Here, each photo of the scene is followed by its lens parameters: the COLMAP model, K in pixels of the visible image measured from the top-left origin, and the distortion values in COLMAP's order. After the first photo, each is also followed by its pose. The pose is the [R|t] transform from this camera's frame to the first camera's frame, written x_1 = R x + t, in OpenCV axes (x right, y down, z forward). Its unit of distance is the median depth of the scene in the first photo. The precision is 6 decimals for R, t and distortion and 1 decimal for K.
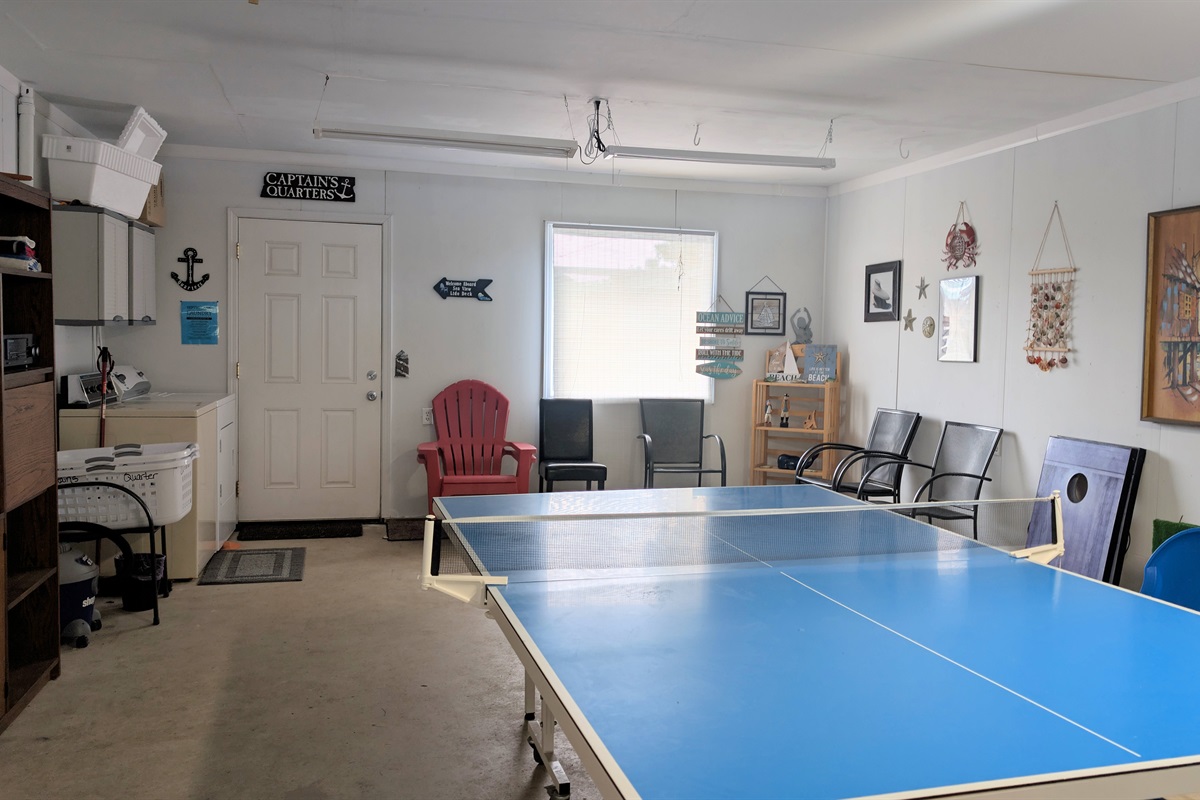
lens RADIAL K [[1037.1, 0, 600.0], [0, 1037.1, 400.0], [0, 0, 1]] dist [-0.002530, -0.298514]
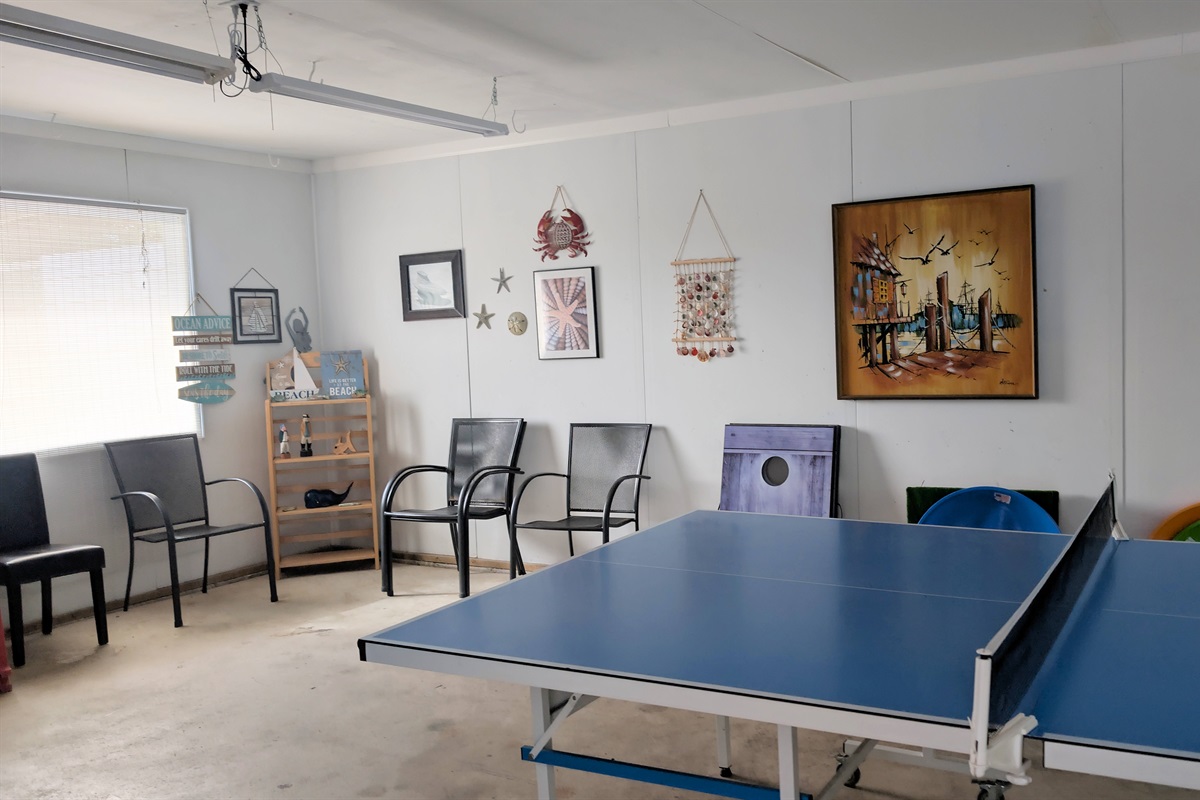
lens RADIAL K [[1037.1, 0, 600.0], [0, 1037.1, 400.0], [0, 0, 1]] dist [-0.002530, -0.298514]
pose [[0.623205, -0.089919, 0.776872, -0.312727], [0.090022, 0.995013, 0.042952, -0.032352], [-0.776860, 0.043167, 0.628192, 0.333008]]
